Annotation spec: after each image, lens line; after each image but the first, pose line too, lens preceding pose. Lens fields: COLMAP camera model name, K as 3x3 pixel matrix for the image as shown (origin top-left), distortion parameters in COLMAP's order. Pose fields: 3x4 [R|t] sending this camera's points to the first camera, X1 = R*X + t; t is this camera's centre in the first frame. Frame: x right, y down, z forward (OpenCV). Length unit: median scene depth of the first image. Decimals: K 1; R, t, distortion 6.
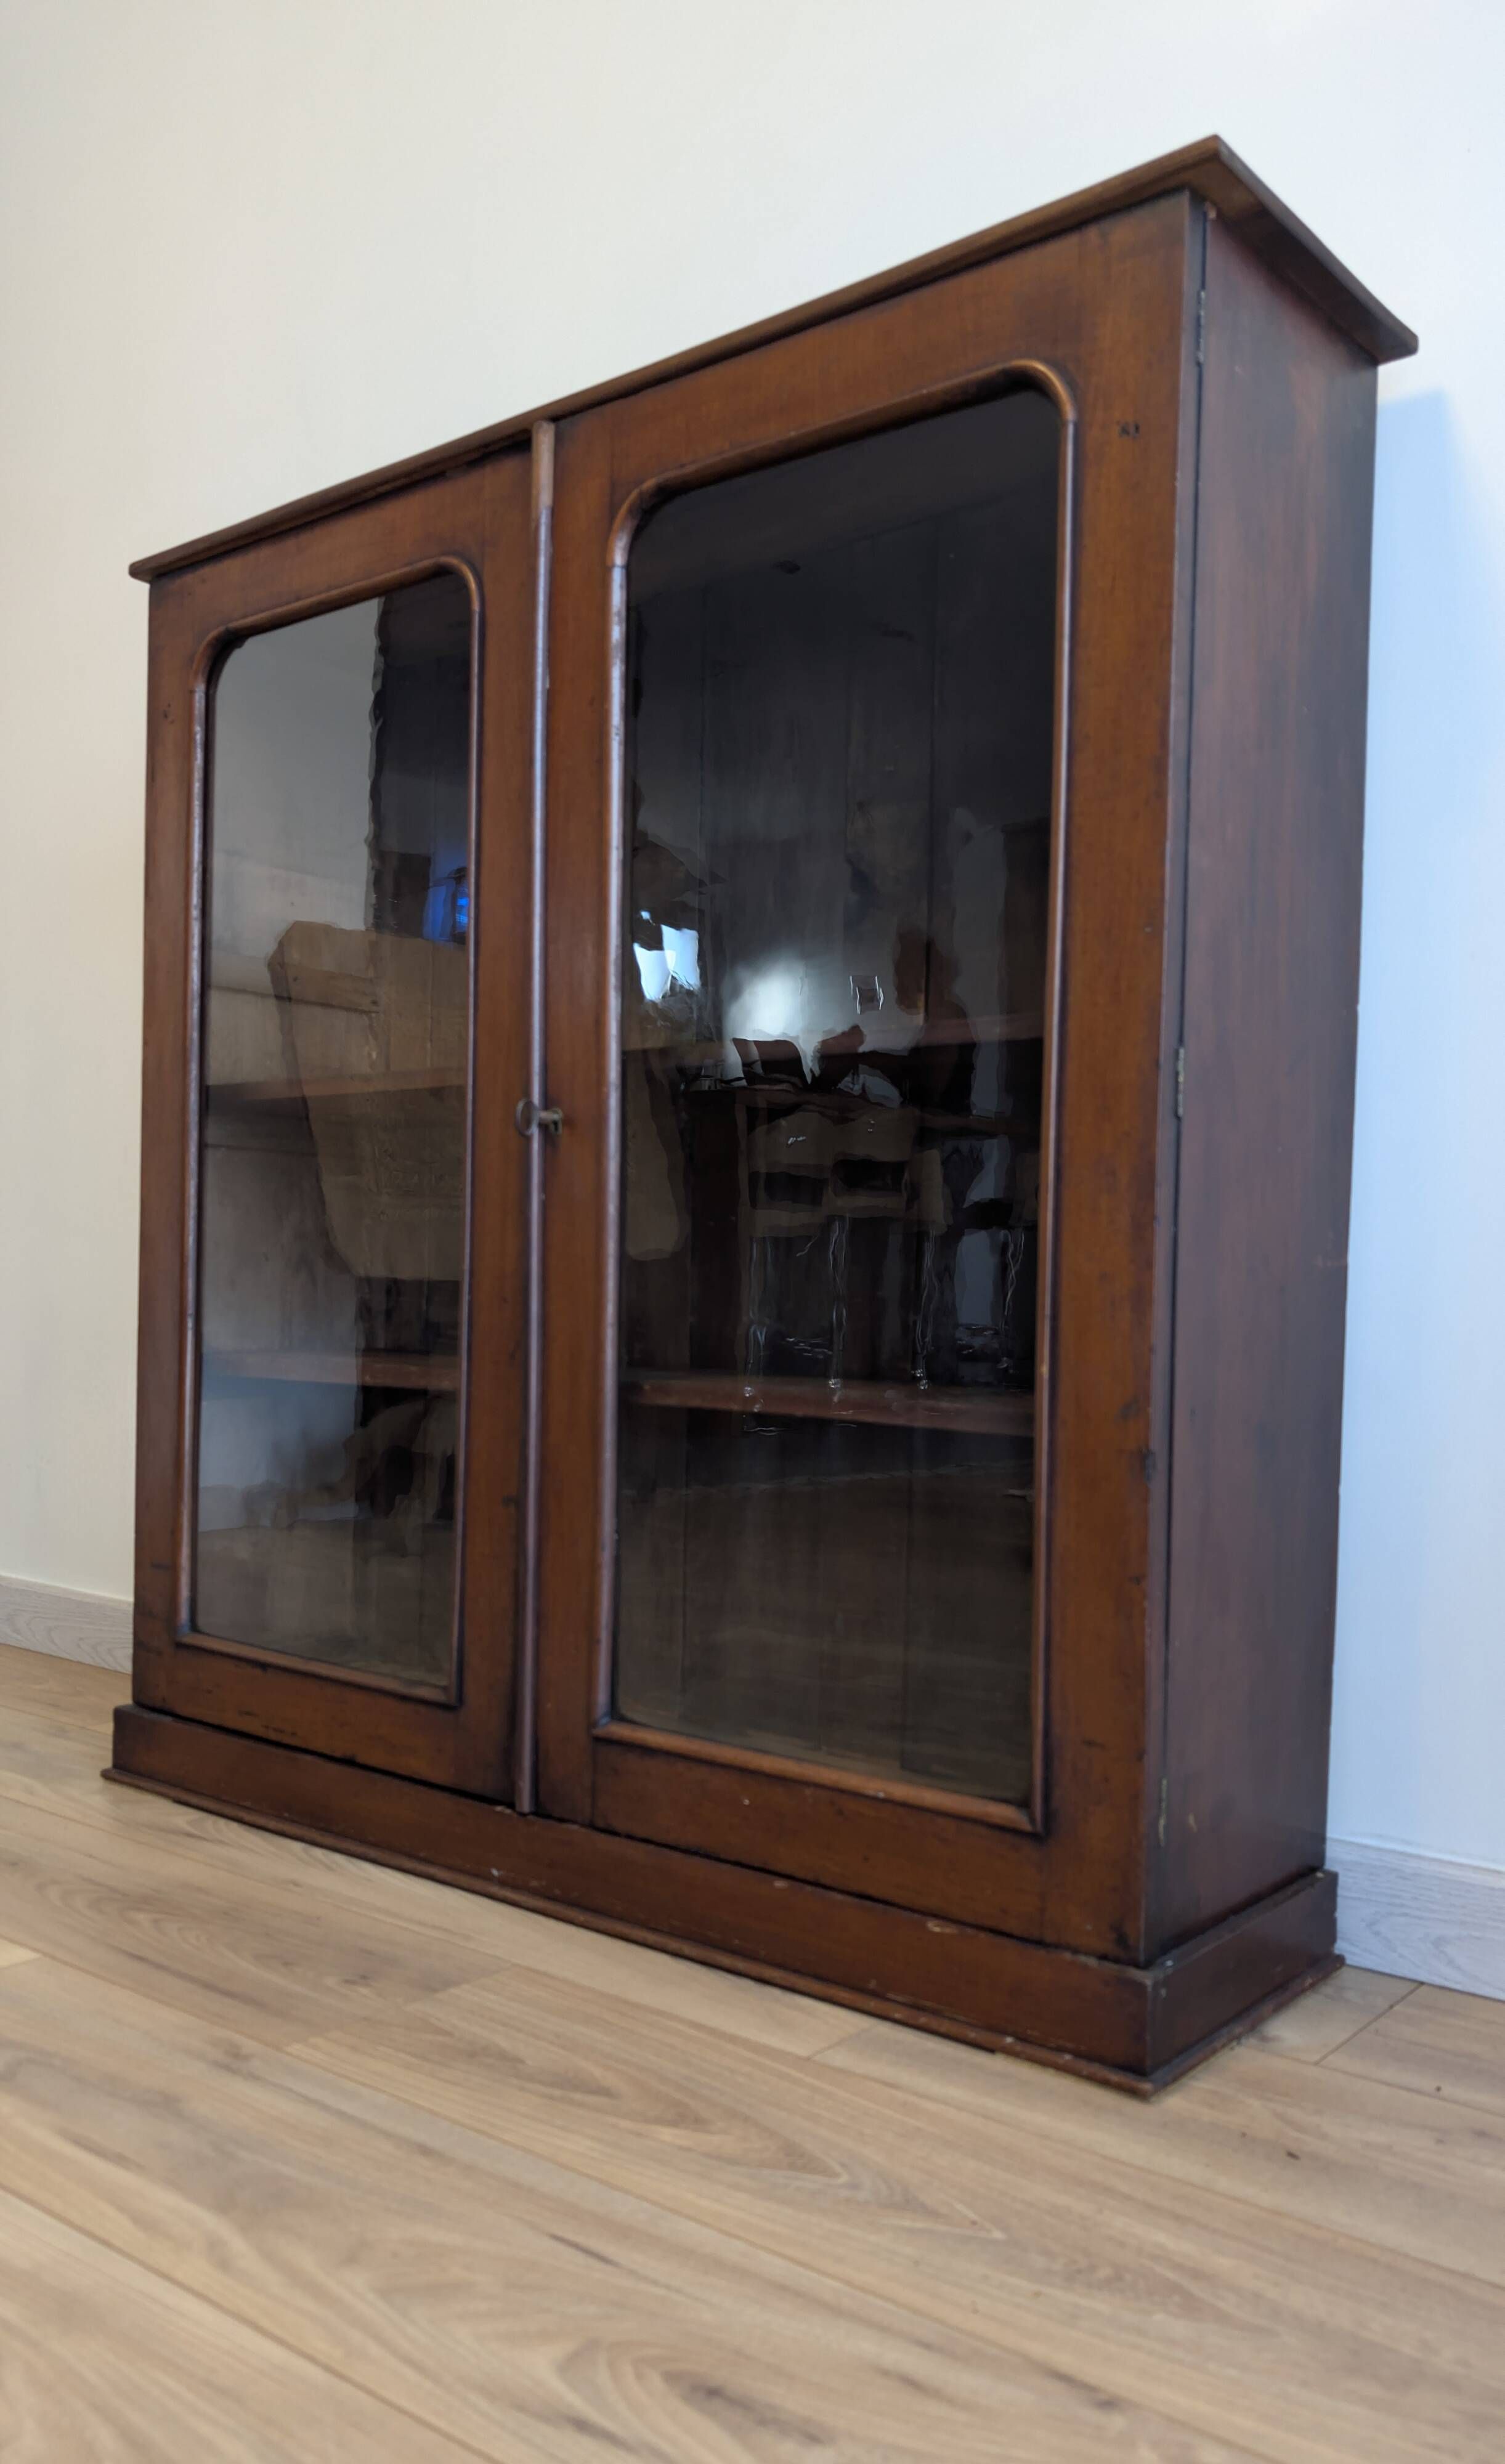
lens RADIAL K [[1920.9, 0, 771.3], [0, 1920.9, 1346.6], [0, 0, 1]] dist [0.004375, 0.001539]
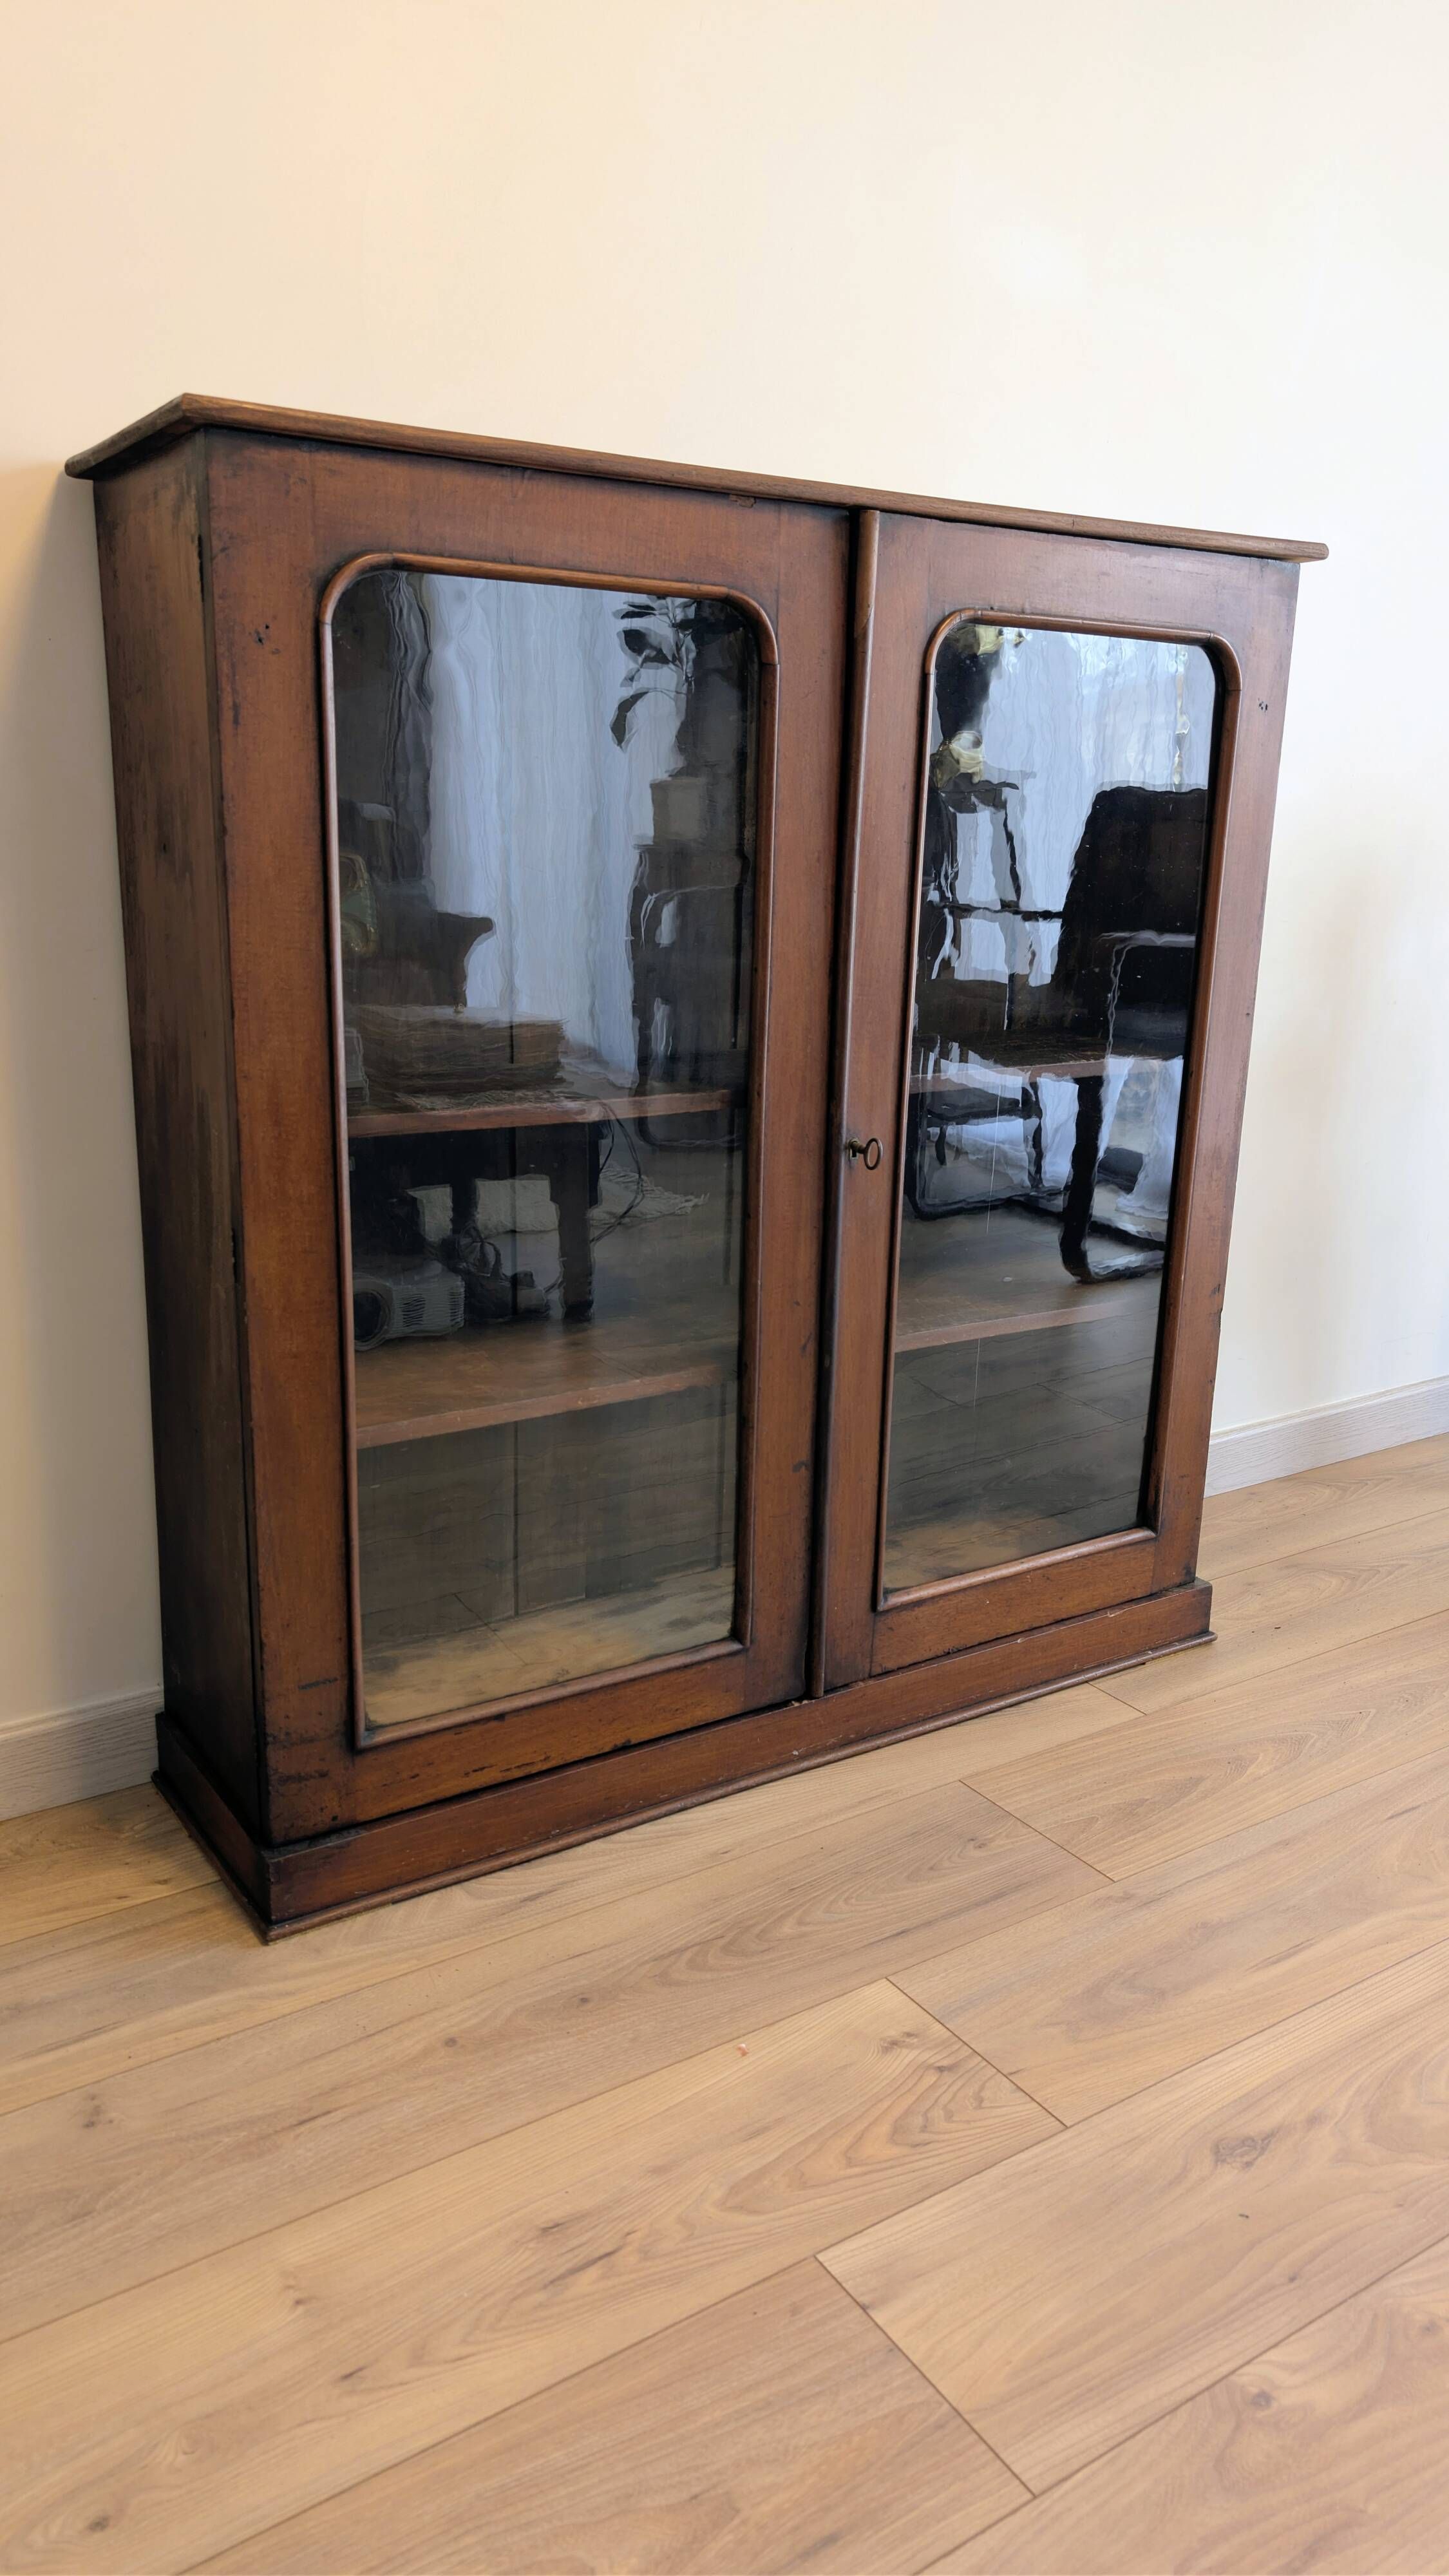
lens RADIAL K [[1856.2, 0, 716.7], [0, 1856.2, 1311.4], [0, 0, 1]] dist [-0.003168, 0.008400]
pose [[0.319252, -0.266247, 0.909500, -1.439386], [0.012650, 0.960834, 0.276835, -0.404403], [-0.947585, -0.076875, 0.310116, 0.869160]]
